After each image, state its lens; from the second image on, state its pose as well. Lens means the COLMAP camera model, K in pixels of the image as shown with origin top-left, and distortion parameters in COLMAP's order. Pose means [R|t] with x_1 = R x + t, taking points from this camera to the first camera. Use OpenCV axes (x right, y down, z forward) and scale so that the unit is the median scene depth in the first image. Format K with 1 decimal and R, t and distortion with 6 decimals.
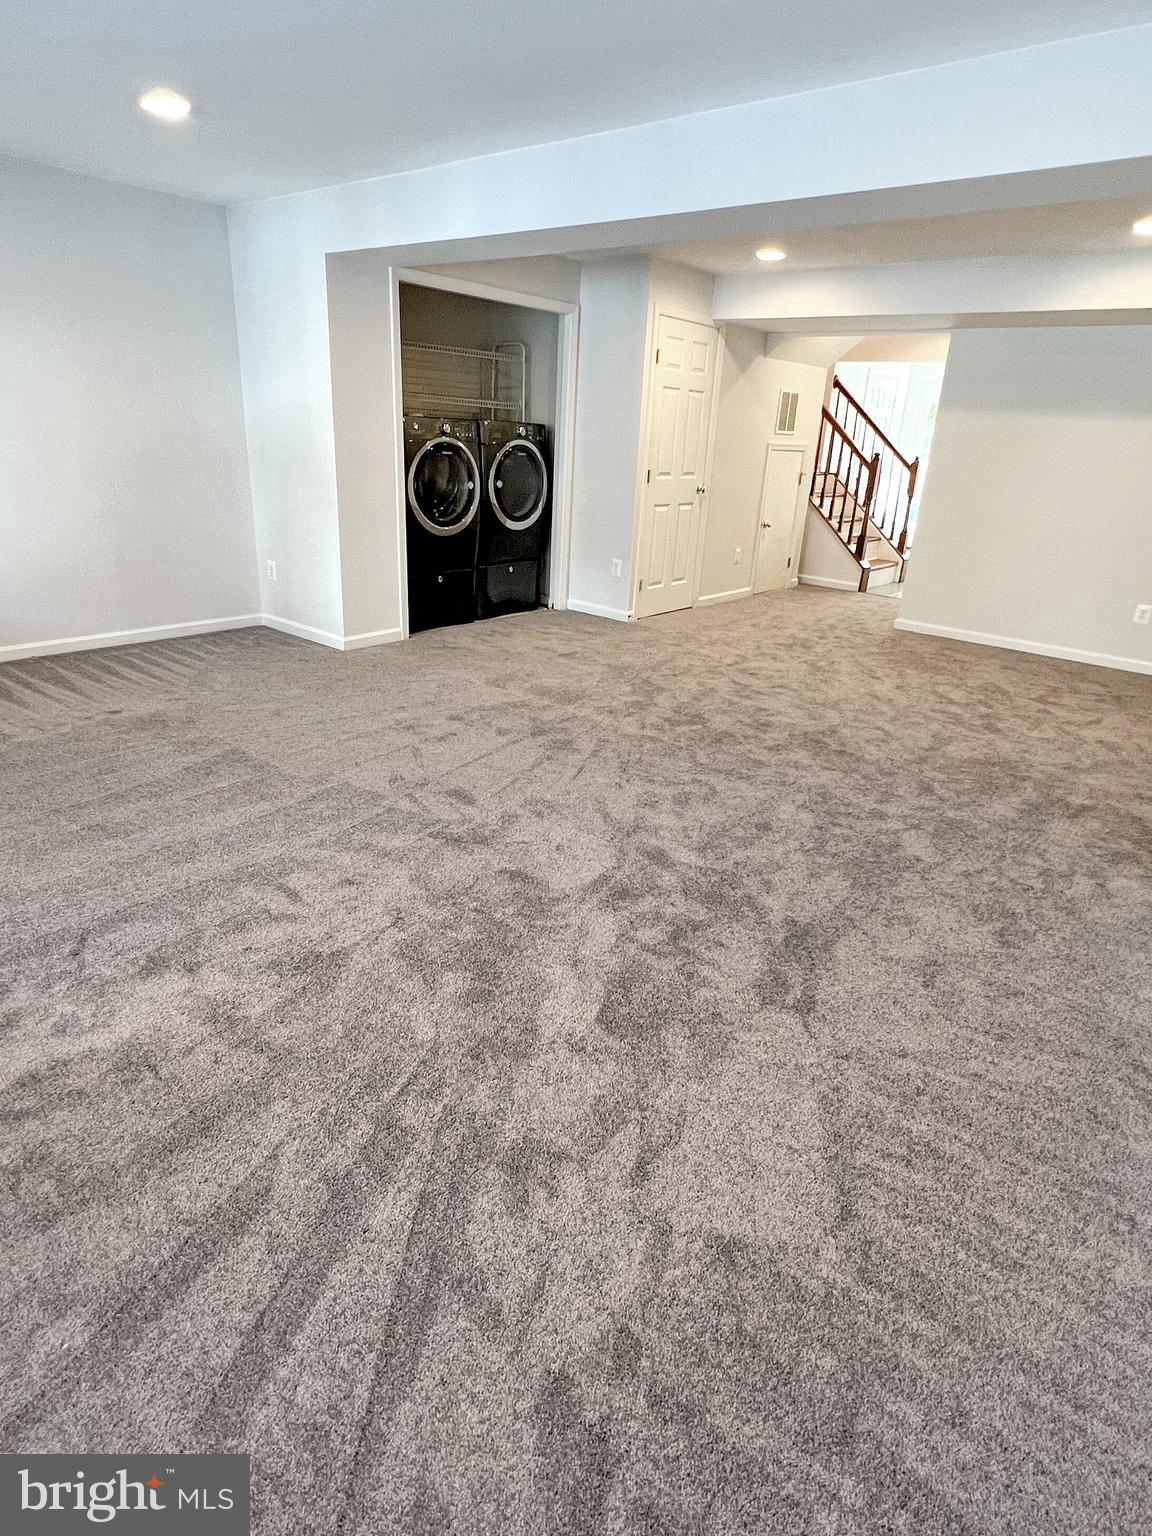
lens RADIAL K [[841.8, 0, 582.5], [0, 841.8, 764.2], [0, 0, 1]] dist [0.000552, -0.002402]
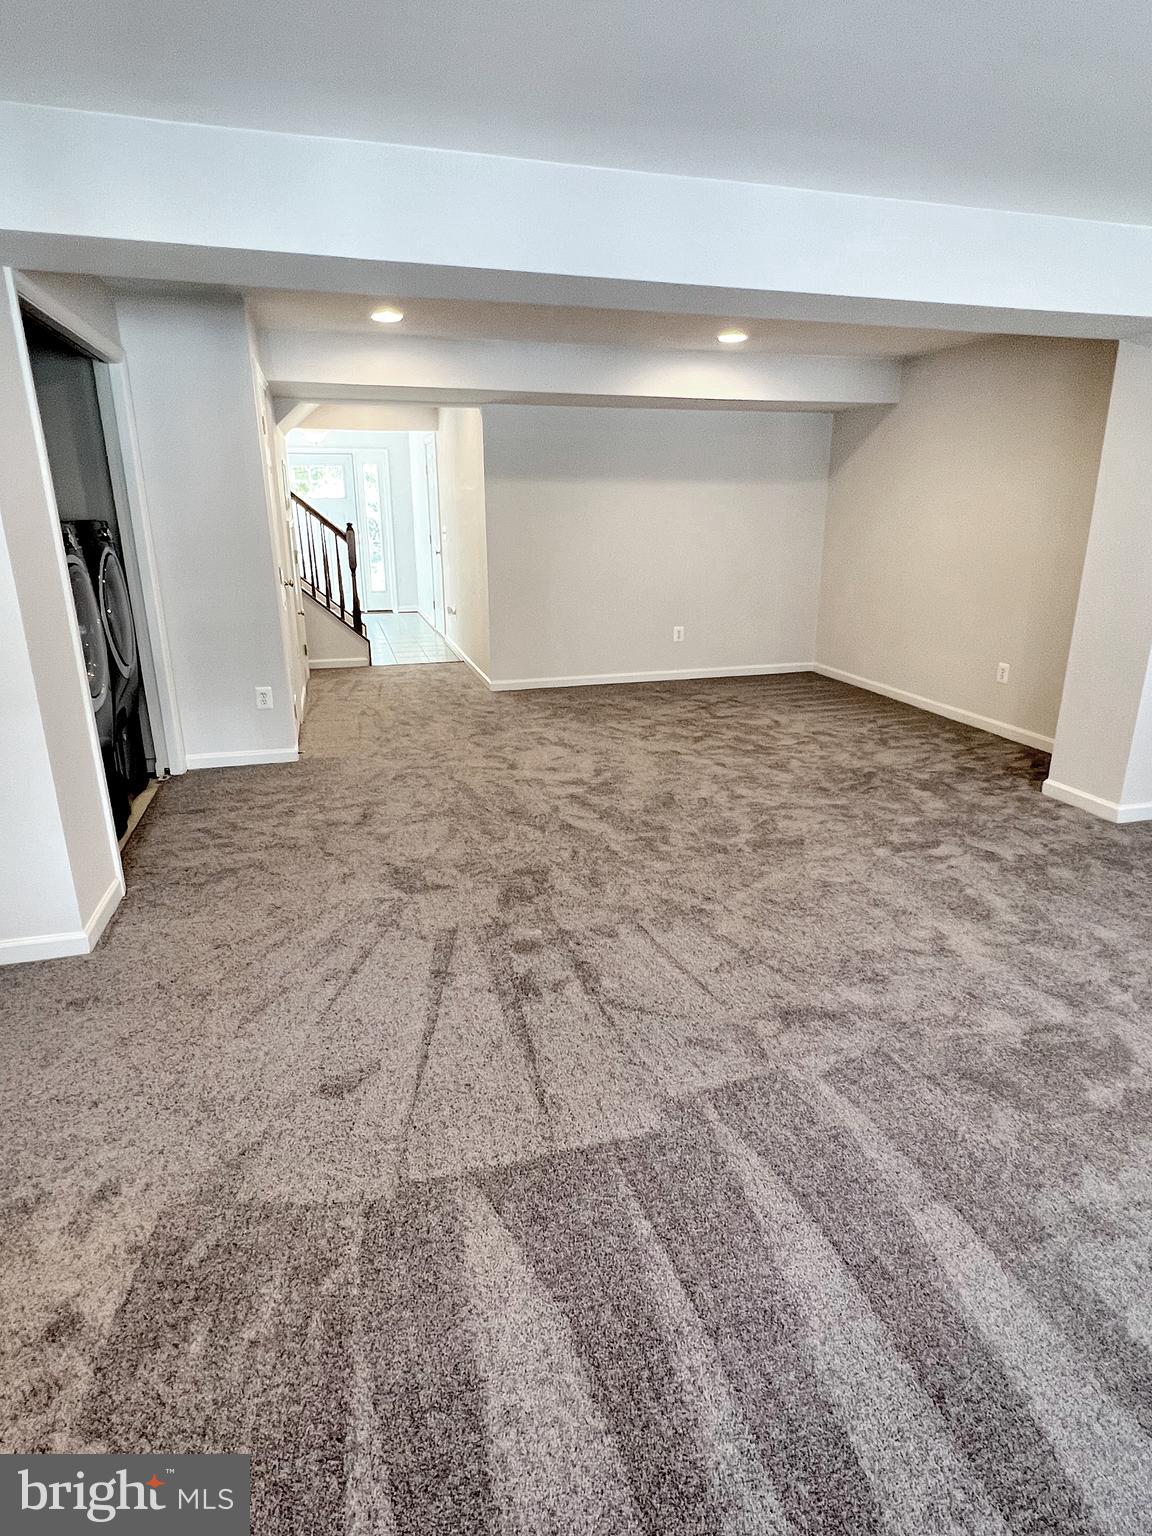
lens RADIAL K [[841.8, 0, 578.0], [0, 841.8, 766.5], [0, 0, 1]] dist [0.000552, -0.002402]
pose [[0.565287, -0.294529, 0.770522, -0.423836], [0.333888, 0.935843, 0.112768, -0.176469], [-0.754301, 0.193522, 0.627359, 0.347131]]
